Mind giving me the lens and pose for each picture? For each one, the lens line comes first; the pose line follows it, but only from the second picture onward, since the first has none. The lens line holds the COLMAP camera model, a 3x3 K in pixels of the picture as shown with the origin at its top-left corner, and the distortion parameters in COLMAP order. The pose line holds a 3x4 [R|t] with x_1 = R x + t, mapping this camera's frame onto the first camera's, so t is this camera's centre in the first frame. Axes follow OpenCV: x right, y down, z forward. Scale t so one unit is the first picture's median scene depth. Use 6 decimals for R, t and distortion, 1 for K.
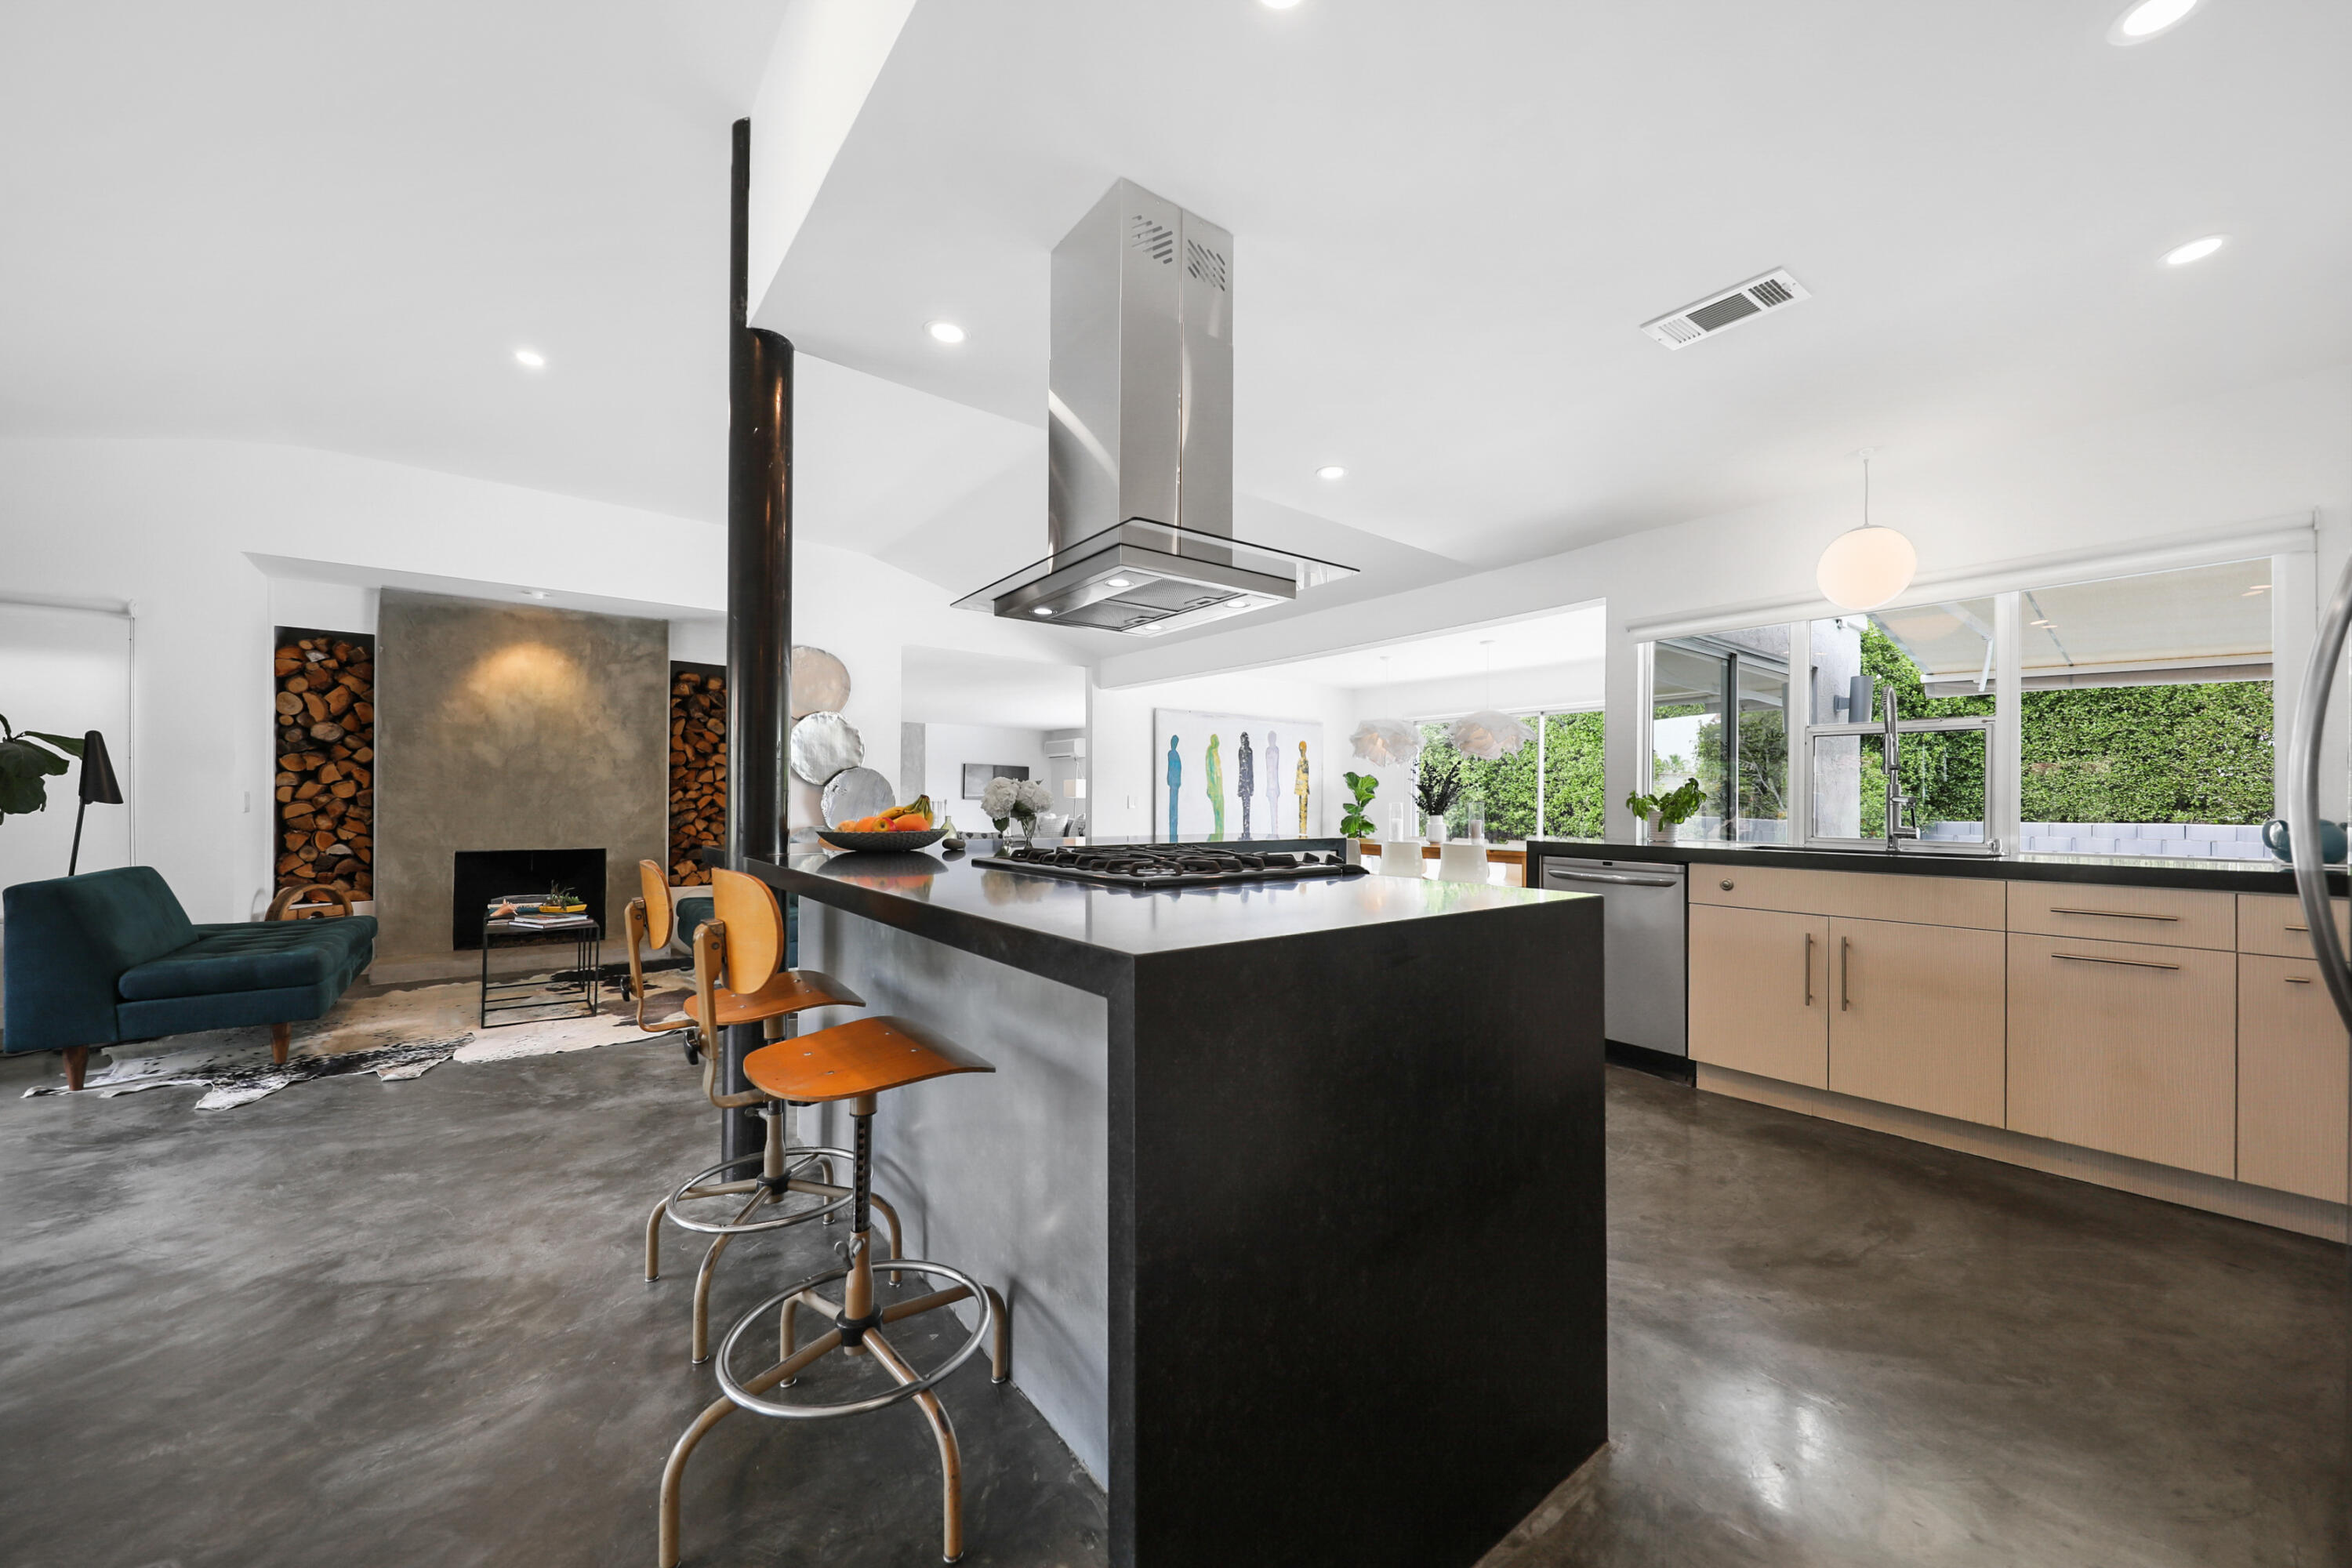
lens RADIAL K [[875.0, 0, 1180.9], [0, 875.0, 788.3], [0, 0, 1]] dist [0.000571, -0.004799]
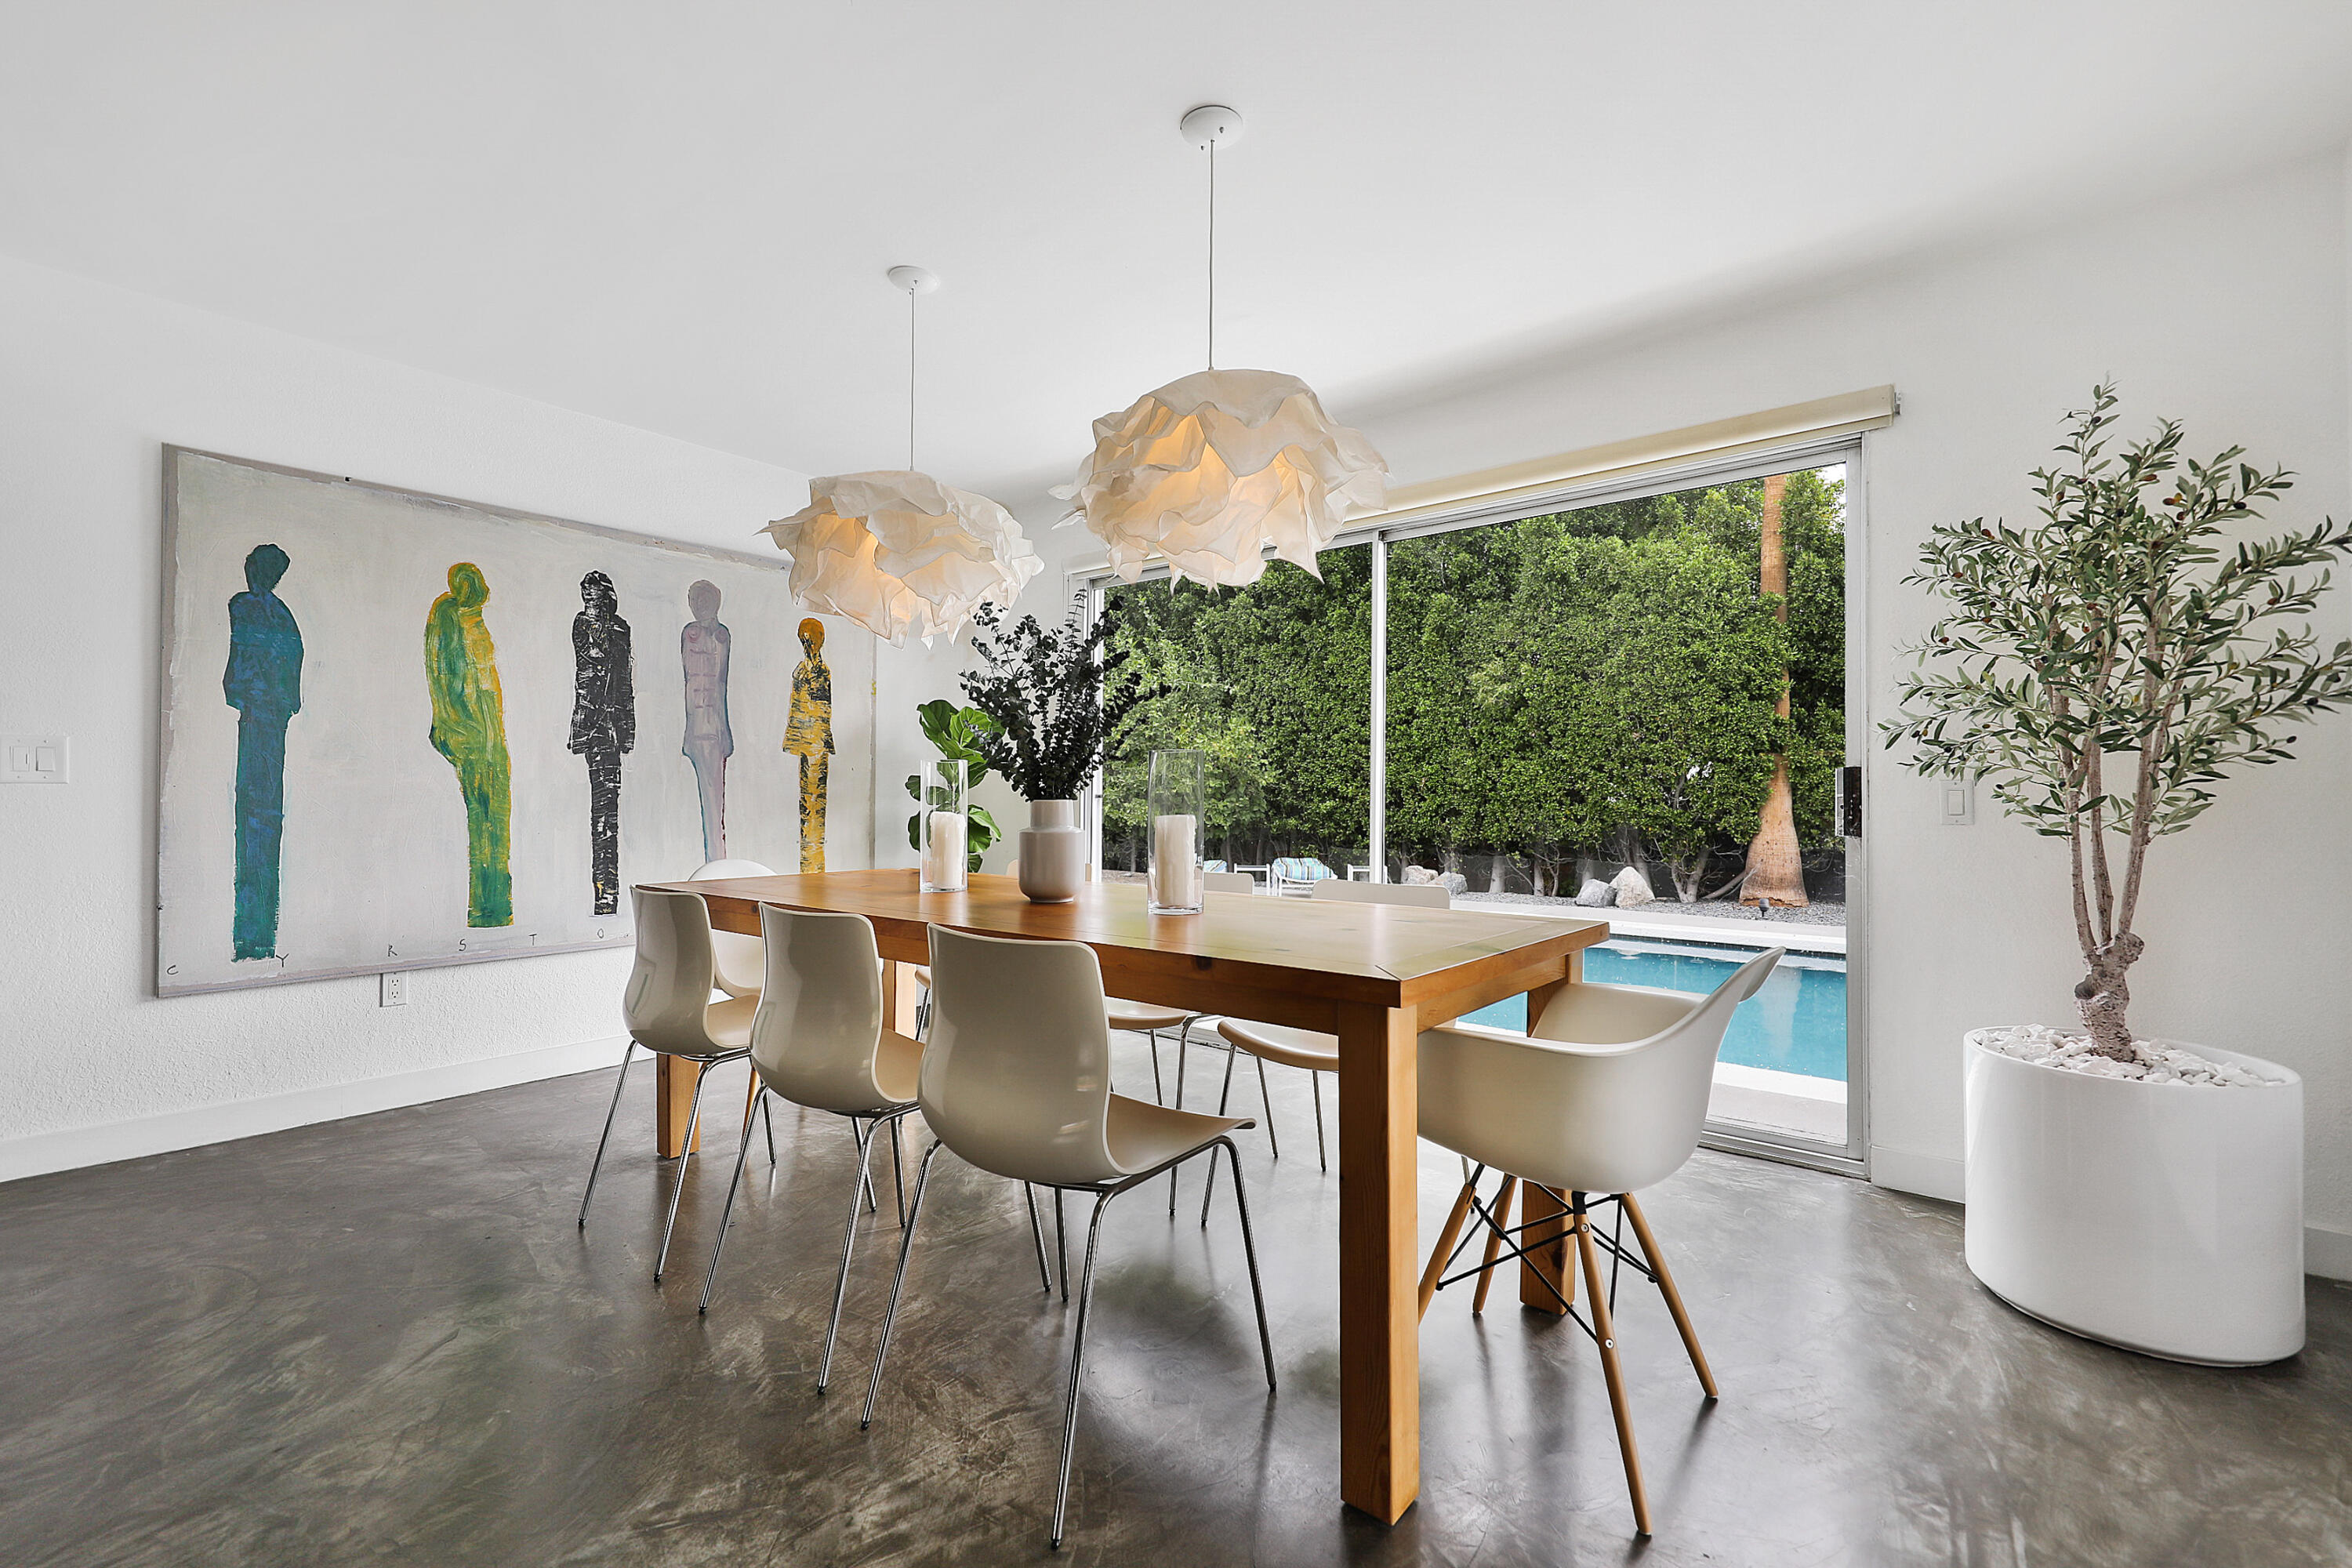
lens RADIAL K [[1024.2, 0, 1171.6], [0, 1024.2, 775.8], [0, 0, 1]] dist [0.018132, -0.010367]
pose [[0.976215, 0.002912, 0.216787, 0.326081], [-0.002213, 0.999992, -0.003463, 0.030526], [-0.216796, 0.002901, 0.976213, 0.840946]]
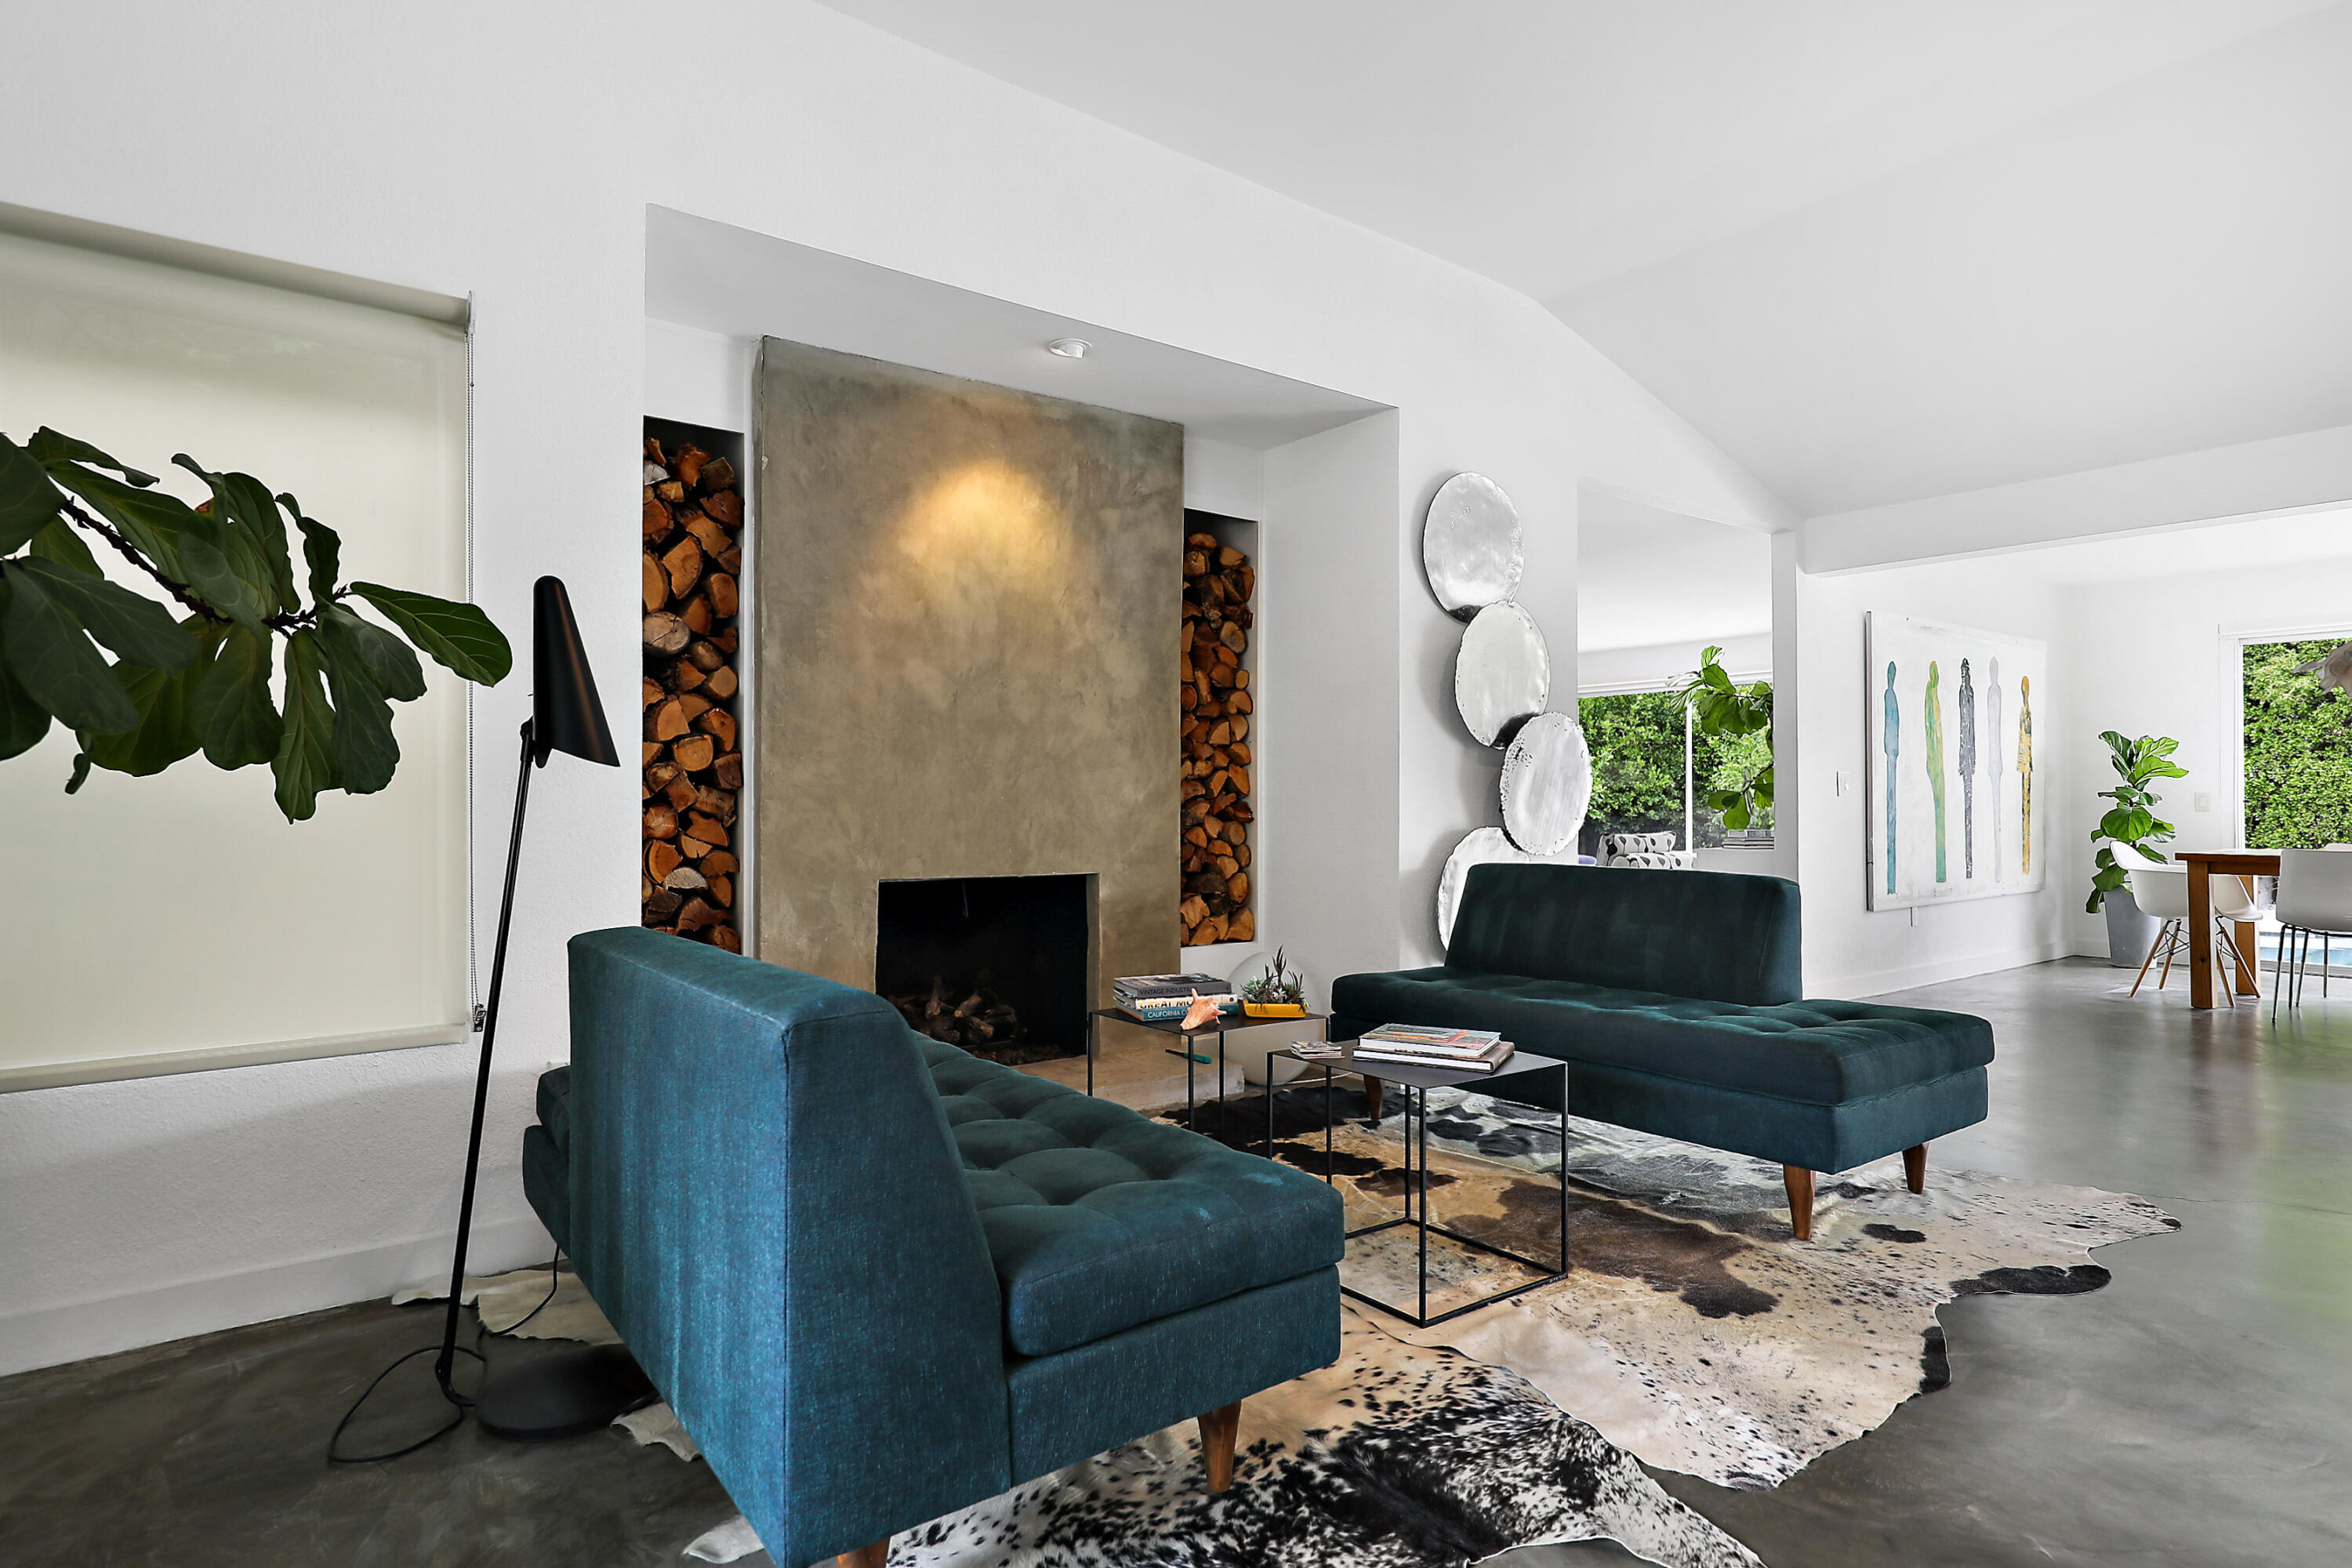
lens RADIAL K [[1252.9, 0, 1170.1], [0, 1252.9, 776.4], [0, 0, 1]] dist [0.017116, -0.000118]
pose [[0.999640, -0.005919, -0.026171, -0.635503], [0.005805, 0.999973, -0.004451, 0.017318], [0.026196, 0.004297, 0.999648, 0.294767]]
